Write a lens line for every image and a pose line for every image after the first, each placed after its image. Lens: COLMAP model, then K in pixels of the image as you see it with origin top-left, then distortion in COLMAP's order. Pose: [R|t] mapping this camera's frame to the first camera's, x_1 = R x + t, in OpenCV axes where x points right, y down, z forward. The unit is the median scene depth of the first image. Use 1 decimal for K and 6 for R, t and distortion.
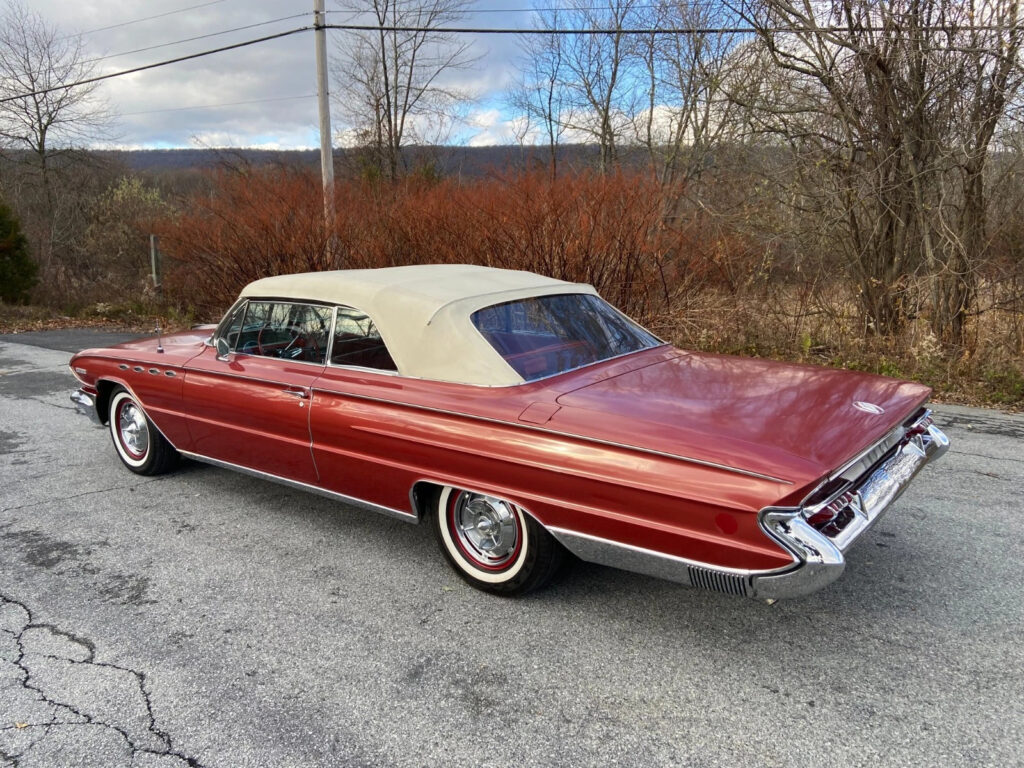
lens RADIAL K [[774.4, 0, 515.7], [0, 774.4, 386.8], [0, 0, 1]] dist [0.113607, -0.147146]
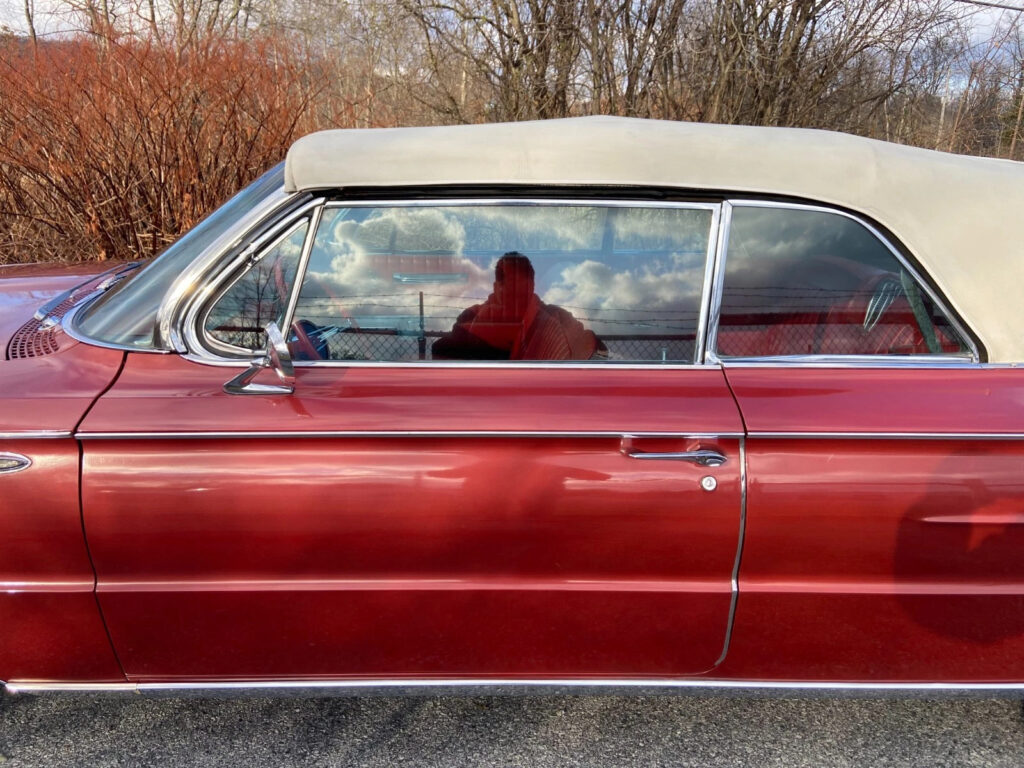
lens RADIAL K [[774.4, 0, 515.7], [0, 774.4, 386.8], [0, 0, 1]] dist [0.113607, -0.147146]
pose [[0.785222, -0.162478, 0.597518, -0.537384], [0.100285, 0.985590, 0.136215, -0.076571], [-0.611040, -0.047037, 0.790201, 0.765242]]
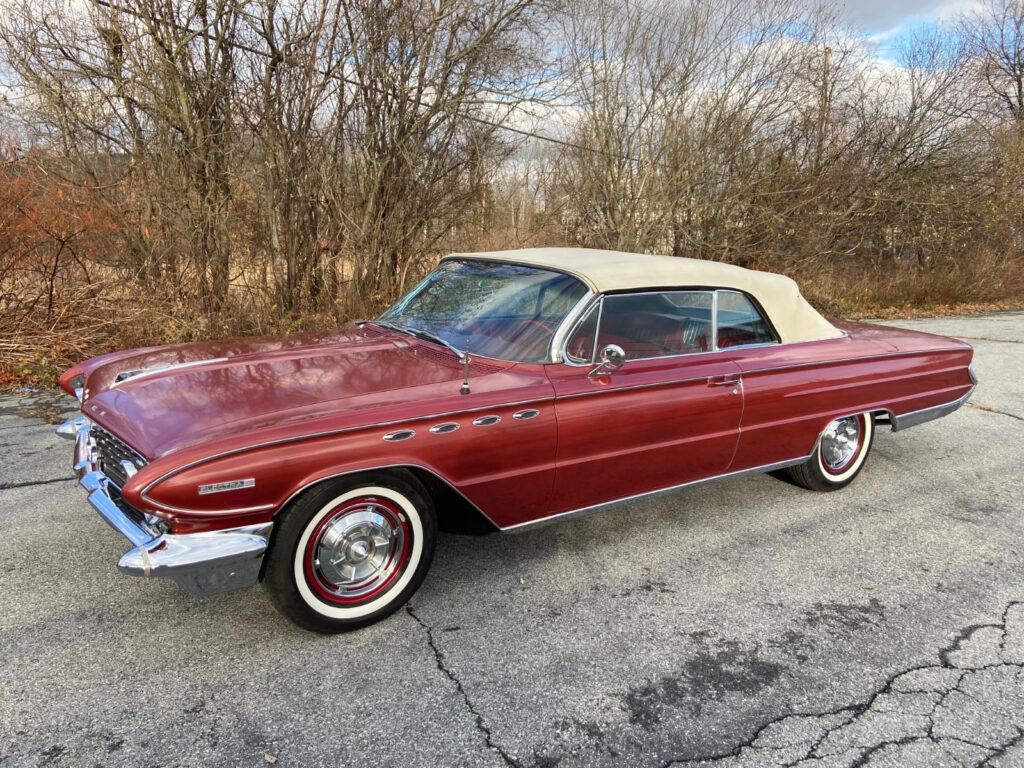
lens RADIAL K [[774.4, 0, 515.7], [0, 774.4, 386.8], [0, 0, 1]] dist [0.113607, -0.147146]
pose [[0.282713, -0.173852, 0.943318, -1.251979], [0.143972, 0.979988, 0.137462, -0.154762], [-0.948338, 0.096949, 0.302085, 0.951900]]
